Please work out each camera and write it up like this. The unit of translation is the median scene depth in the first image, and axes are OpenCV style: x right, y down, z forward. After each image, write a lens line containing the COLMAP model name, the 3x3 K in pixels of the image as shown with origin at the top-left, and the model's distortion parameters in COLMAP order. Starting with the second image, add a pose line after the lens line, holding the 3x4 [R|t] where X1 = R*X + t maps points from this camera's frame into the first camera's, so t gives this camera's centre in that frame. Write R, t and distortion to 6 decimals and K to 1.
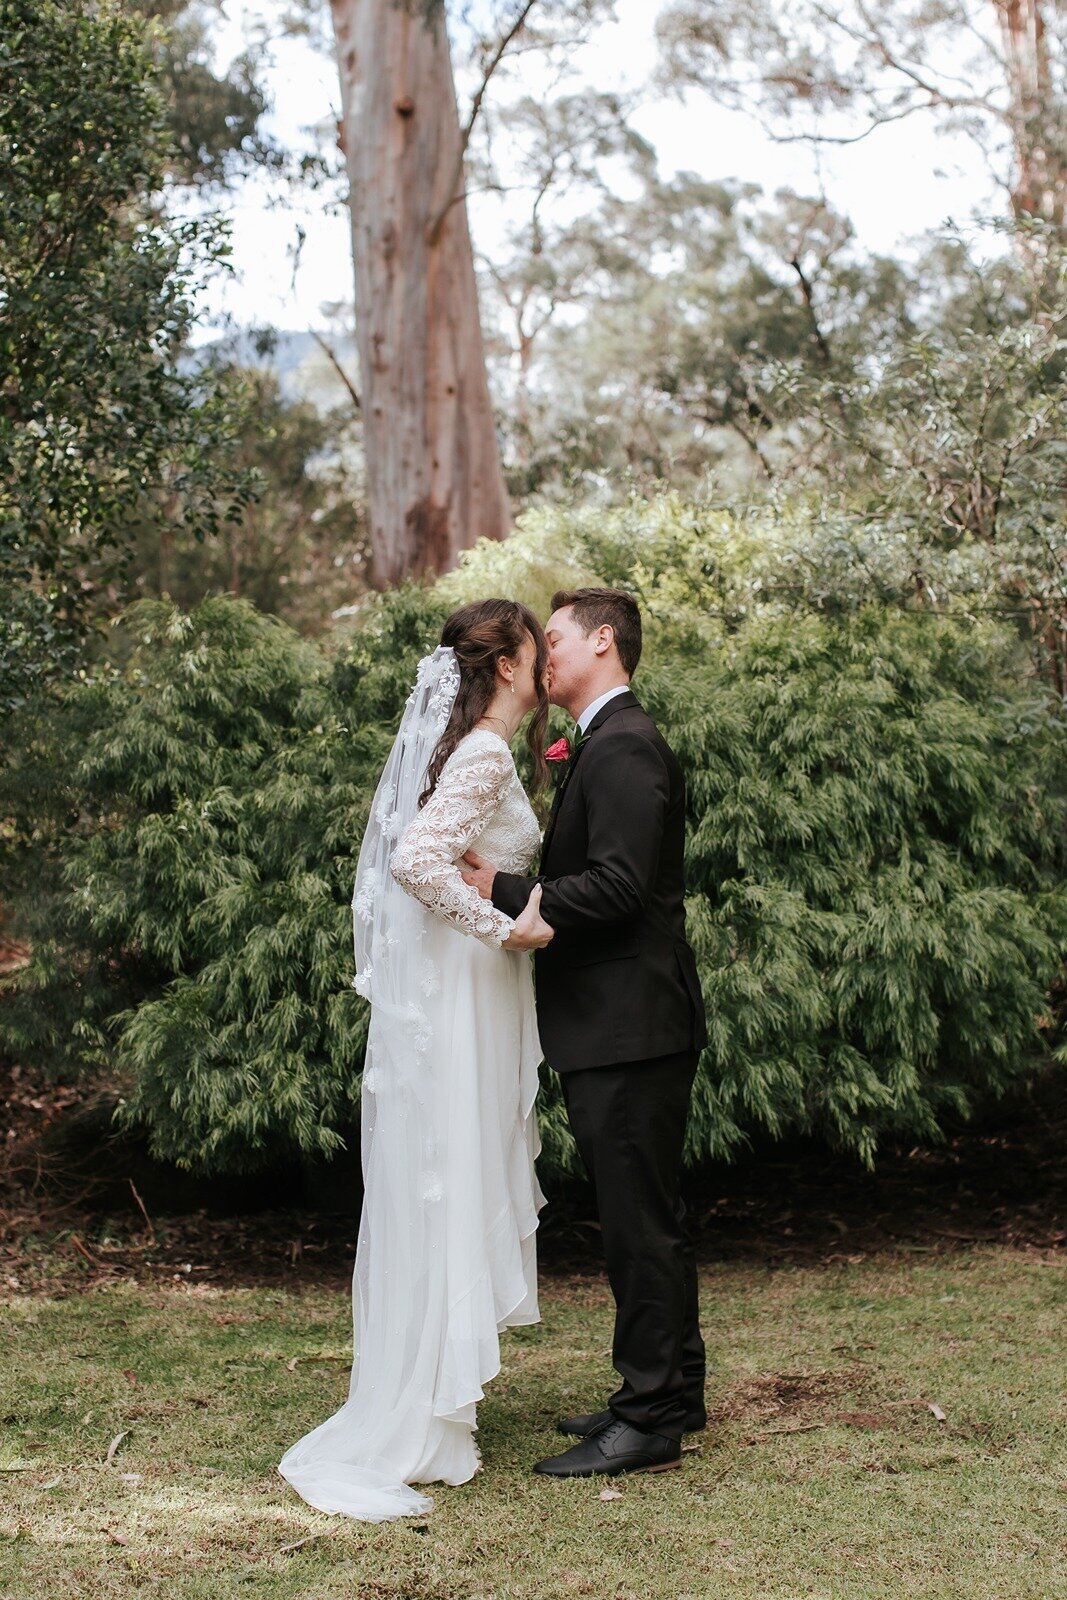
lens RADIAL K [[2498.5, 0, 473.0], [0, 2498.5, 802.0], [0, 0, 1]] dist [0.003714, 0.067349]
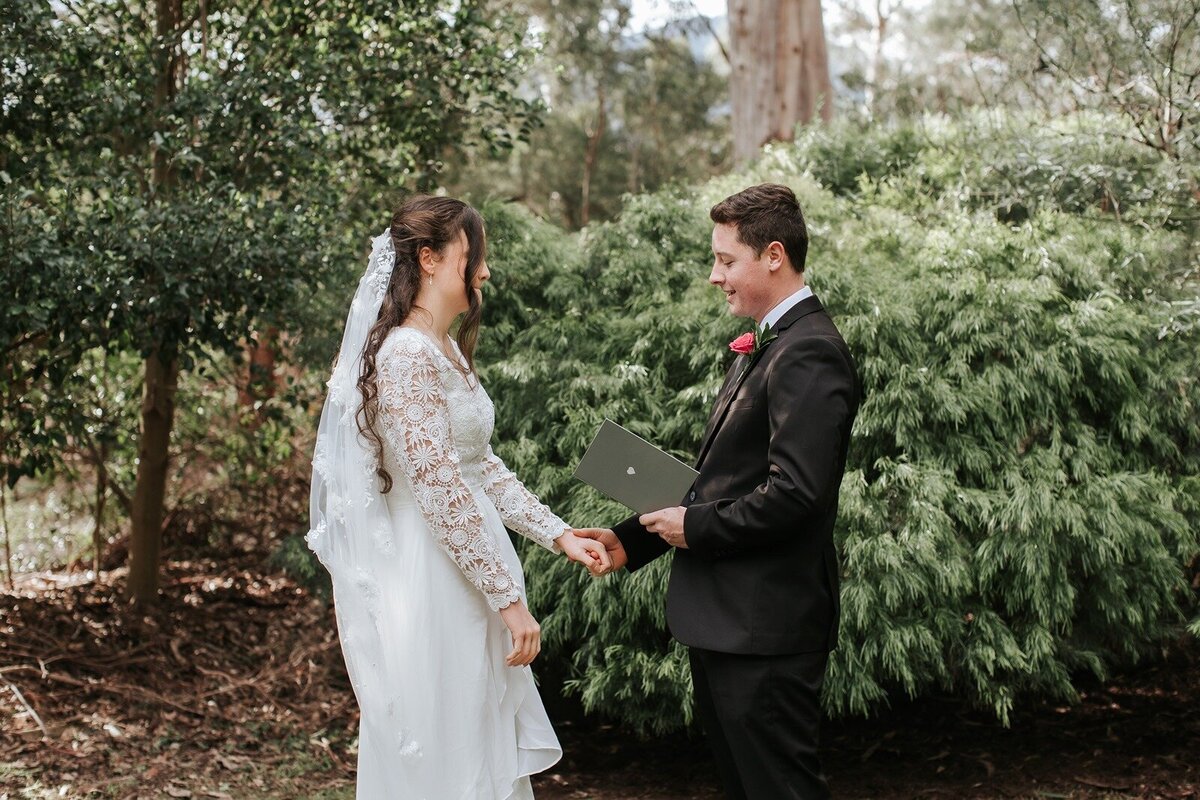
lens RADIAL K [[1781.9, 0, 600.0], [0, 1781.9, 400.0], [0, 0, 1]] dist [0.021364, 0.083795]
pose [[0.989988, 0.027785, -0.138391, 0.082197], [-0.024374, 0.999357, 0.026280, -0.011549], [0.139032, -0.022644, 0.990029, 0.190076]]
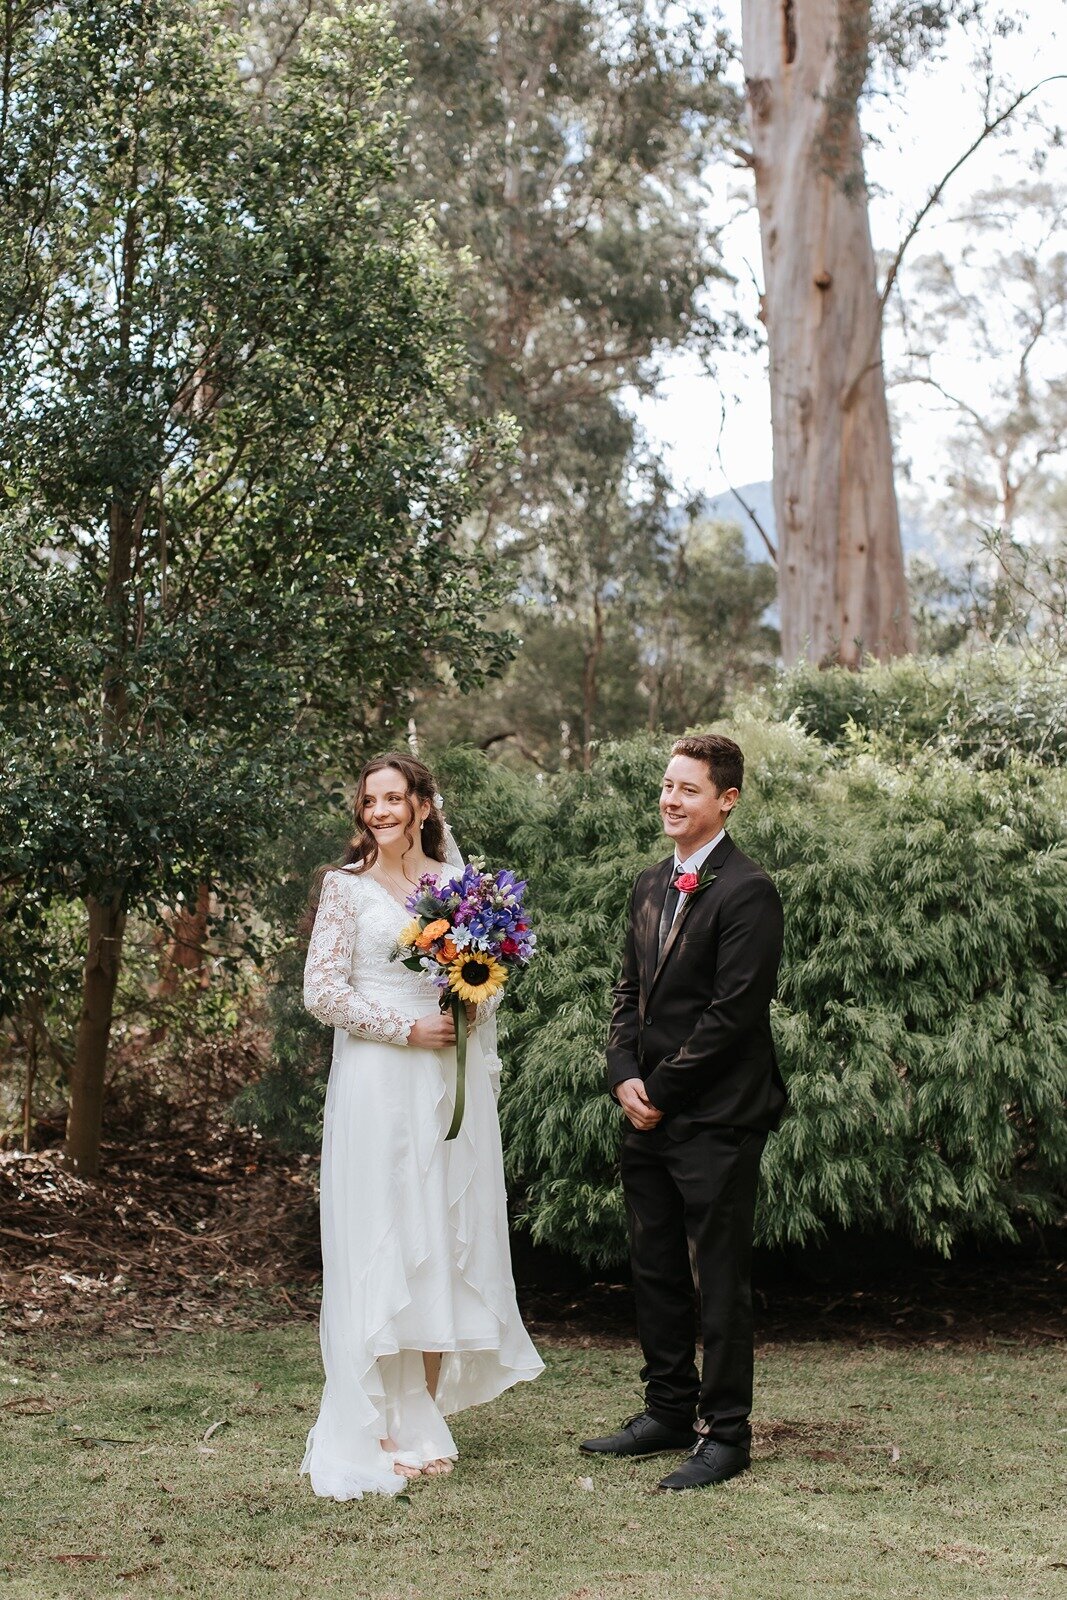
lens RADIAL K [[2498.5, 0, 473.0], [0, 2498.5, 802.0], [0, 0, 1]] dist [0.003714, 0.067349]
pose [[0.978560, 0.019786, -0.205008, 0.166660], [-0.031555, 0.998026, -0.054296, 0.007269], [0.203529, 0.059600, 0.977253, -0.145144]]
